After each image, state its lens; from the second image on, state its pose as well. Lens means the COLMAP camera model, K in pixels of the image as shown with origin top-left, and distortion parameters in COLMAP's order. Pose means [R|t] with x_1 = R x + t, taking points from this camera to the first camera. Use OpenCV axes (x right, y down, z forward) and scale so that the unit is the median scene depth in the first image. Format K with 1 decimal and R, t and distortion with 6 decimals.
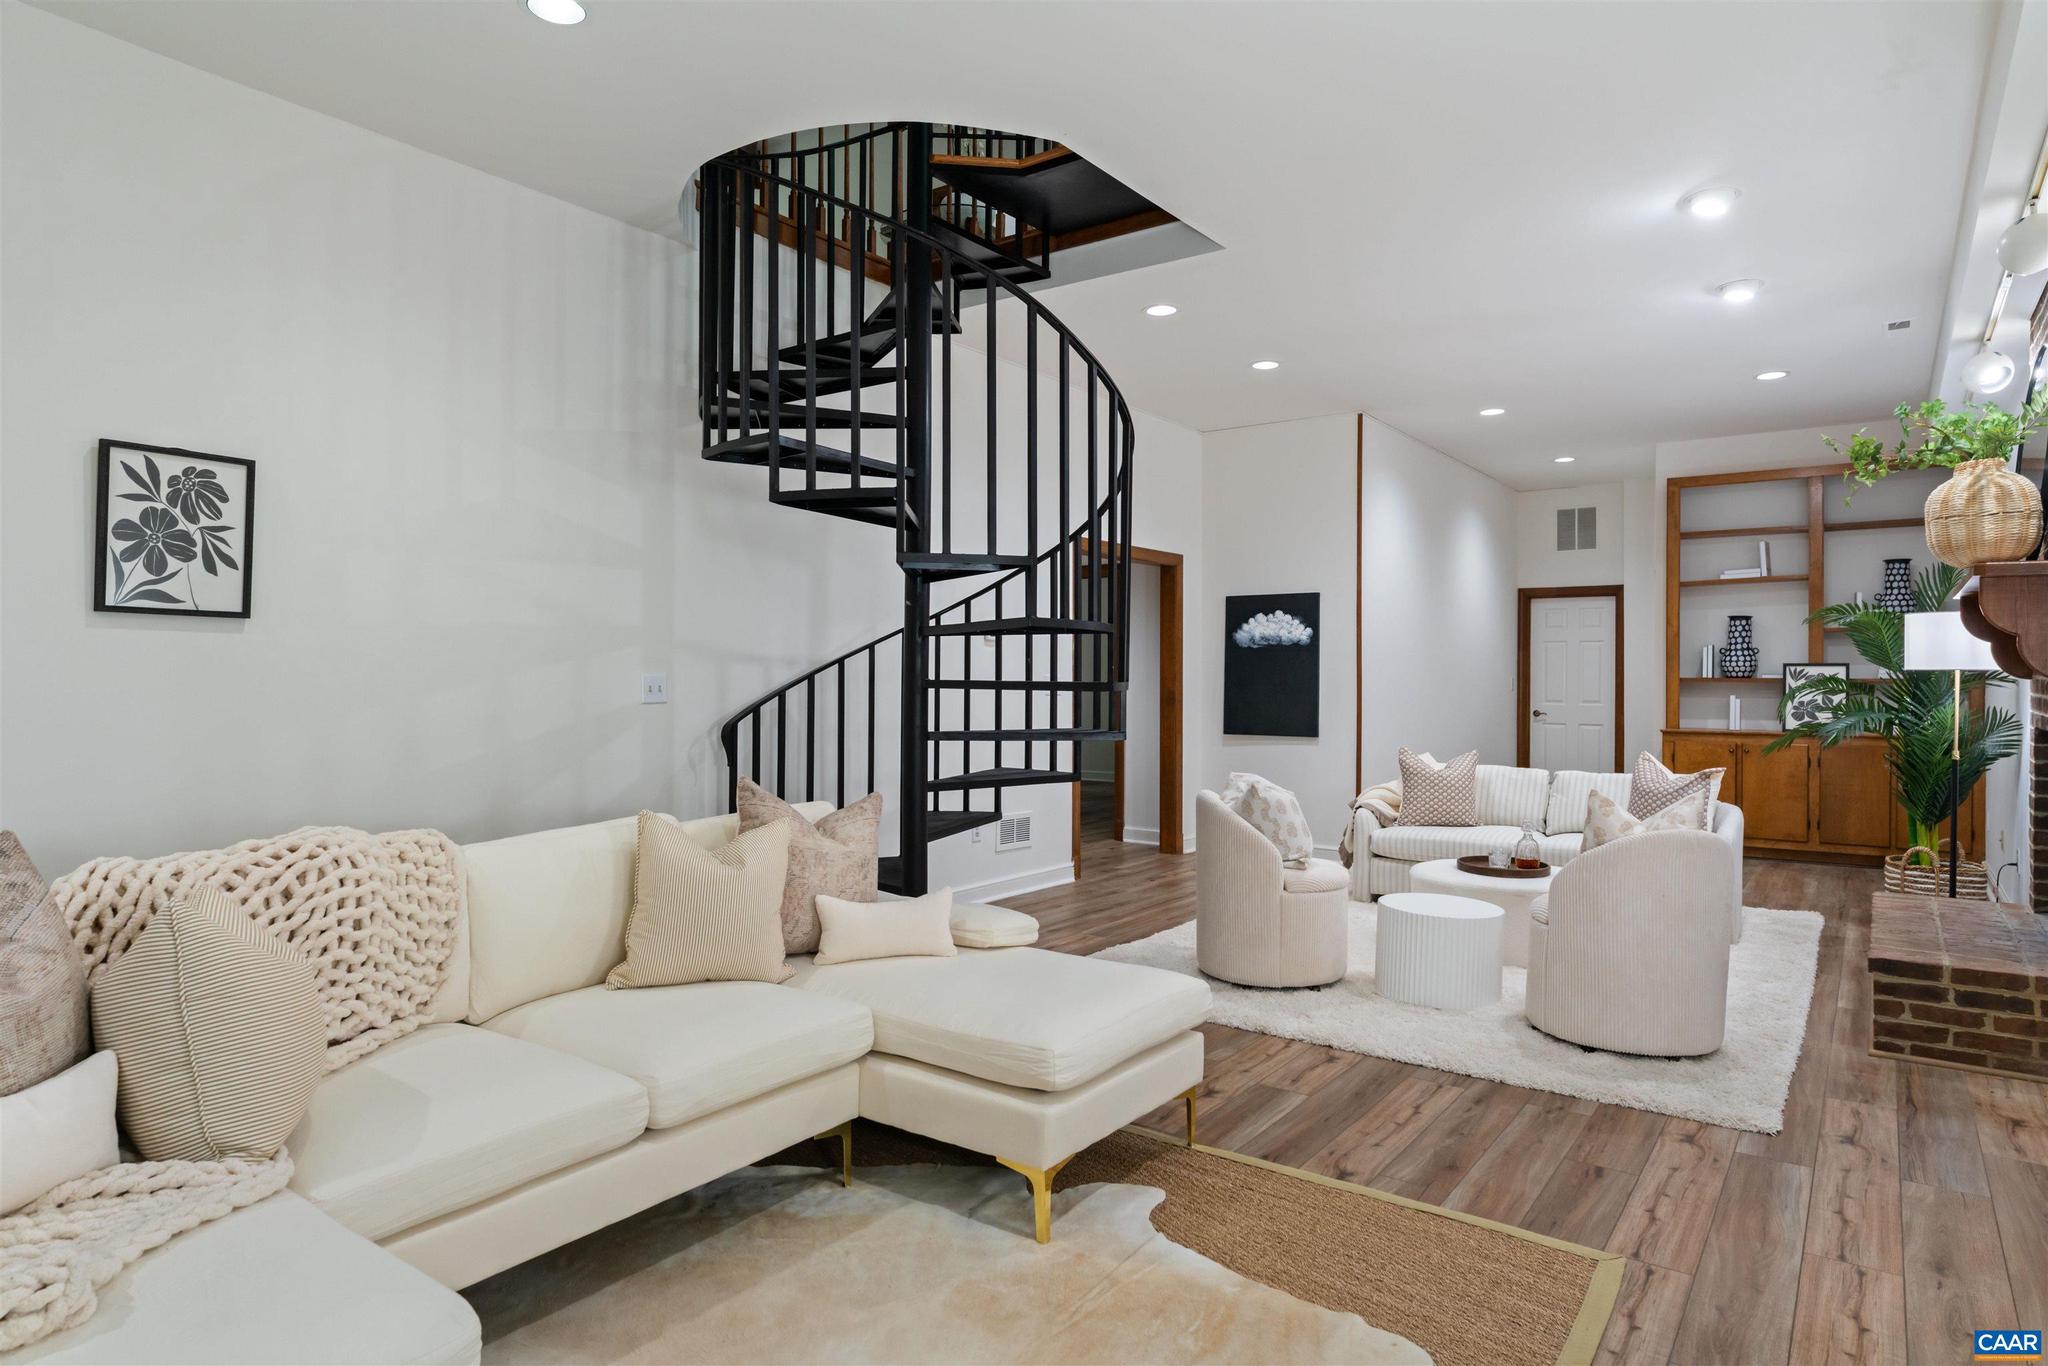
lens RADIAL K [[1192.5, 0, 1005.5], [0, 1192.5, 688.6], [0, 0, 1]] dist [0.007456, 0.000760]
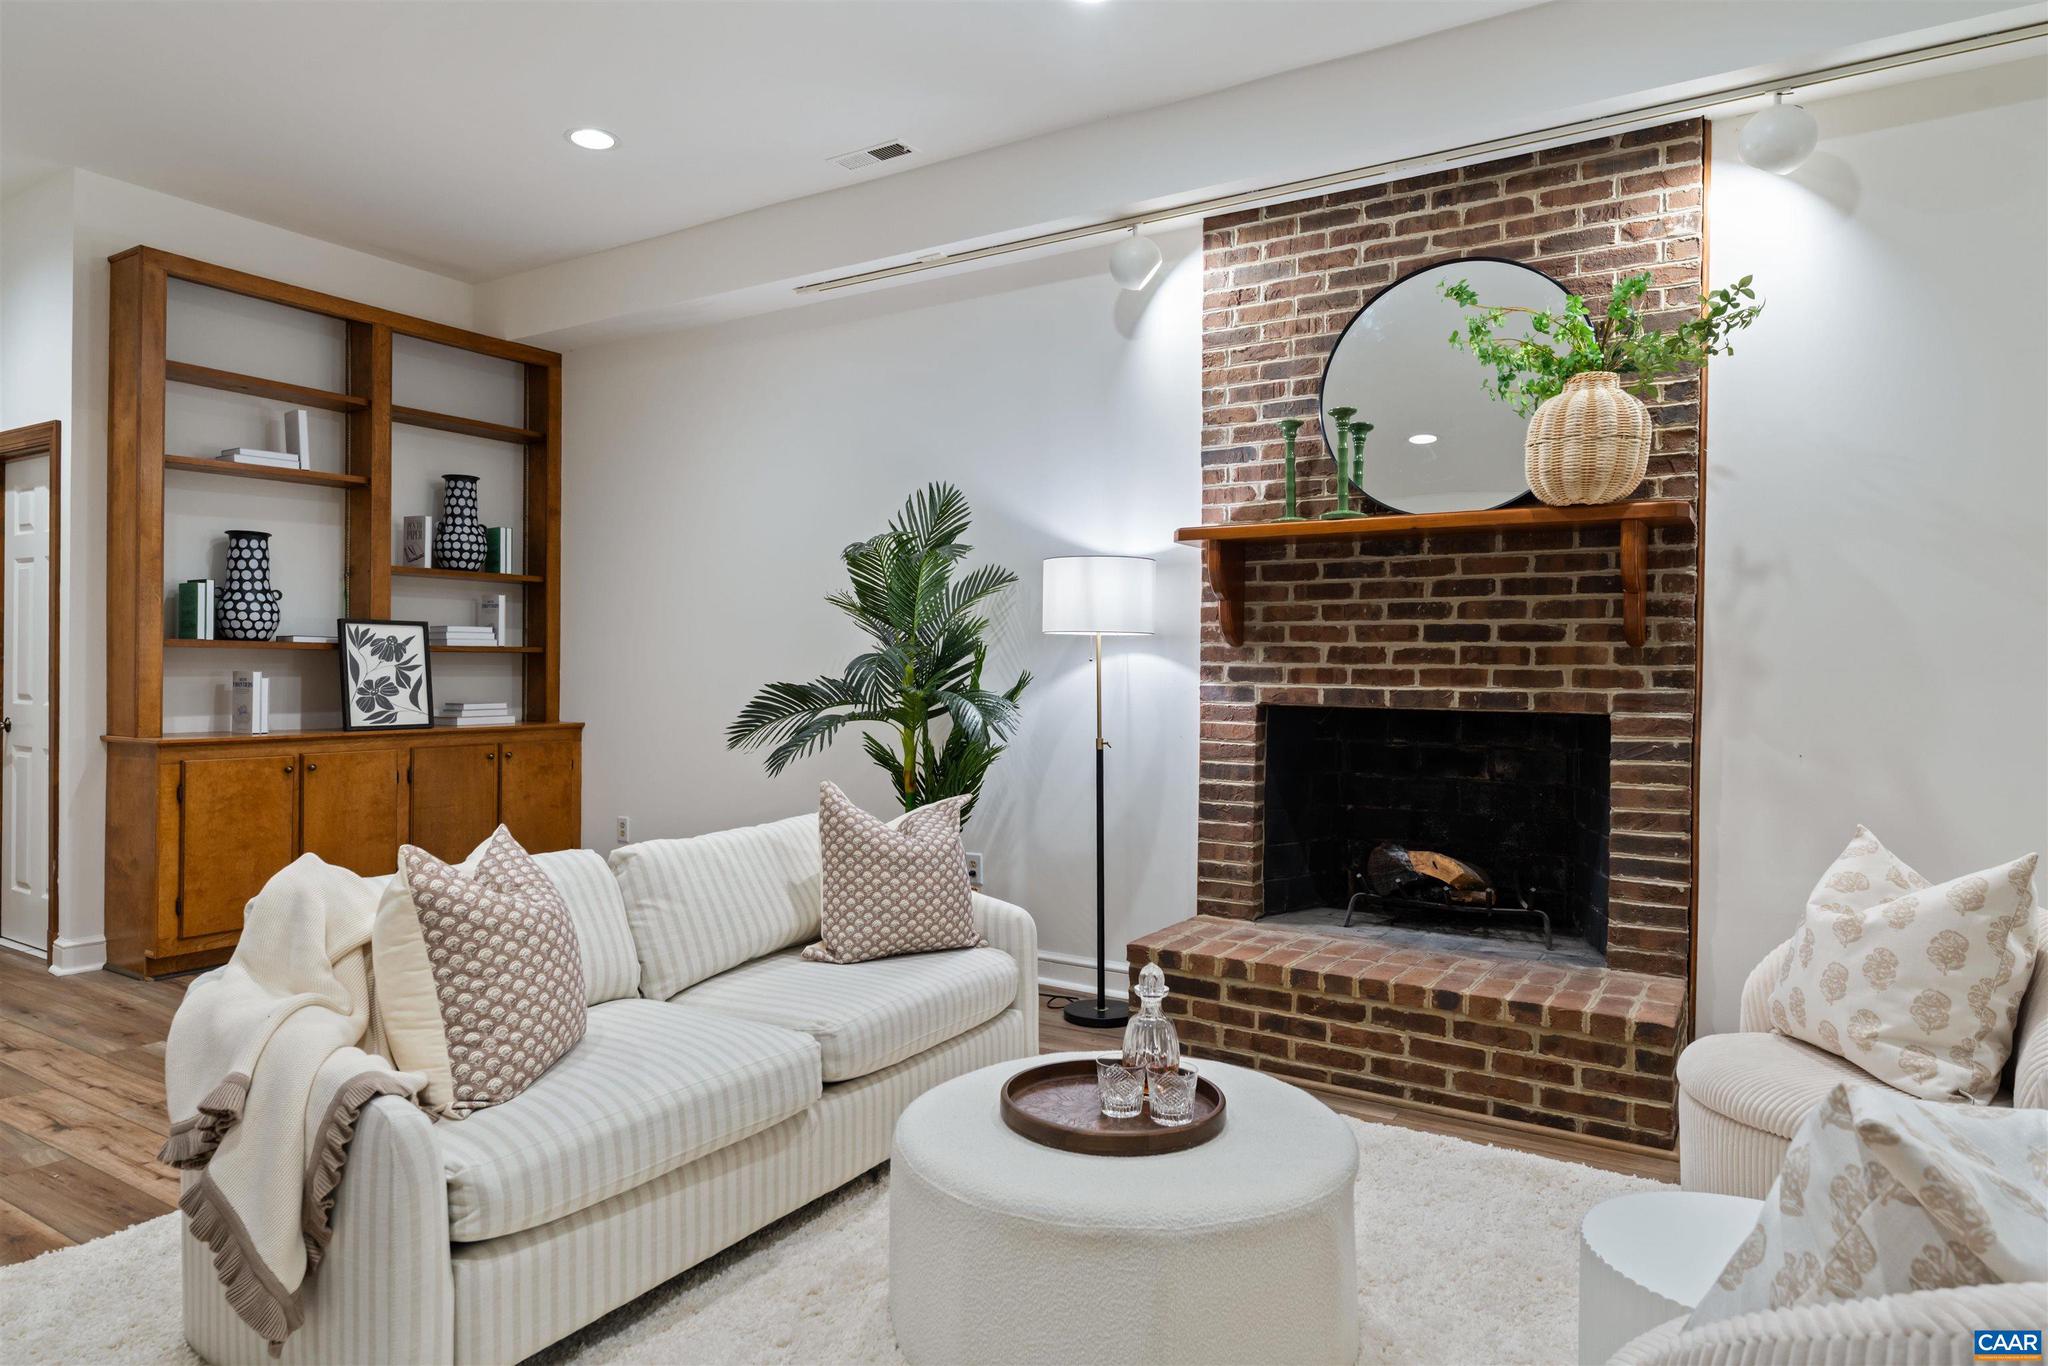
lens RADIAL K [[1192.5, 0, 1019.1], [0, 1192.5, 670.7], [0, 0, 1]] dist [0.007456, 0.000760]
pose [[-0.091063, -0.009560, 0.995799, 0.014026], [-0.002369, 0.999953, 0.009383, -0.000863], [-0.995842, -0.001504, -0.091081, 0.699258]]
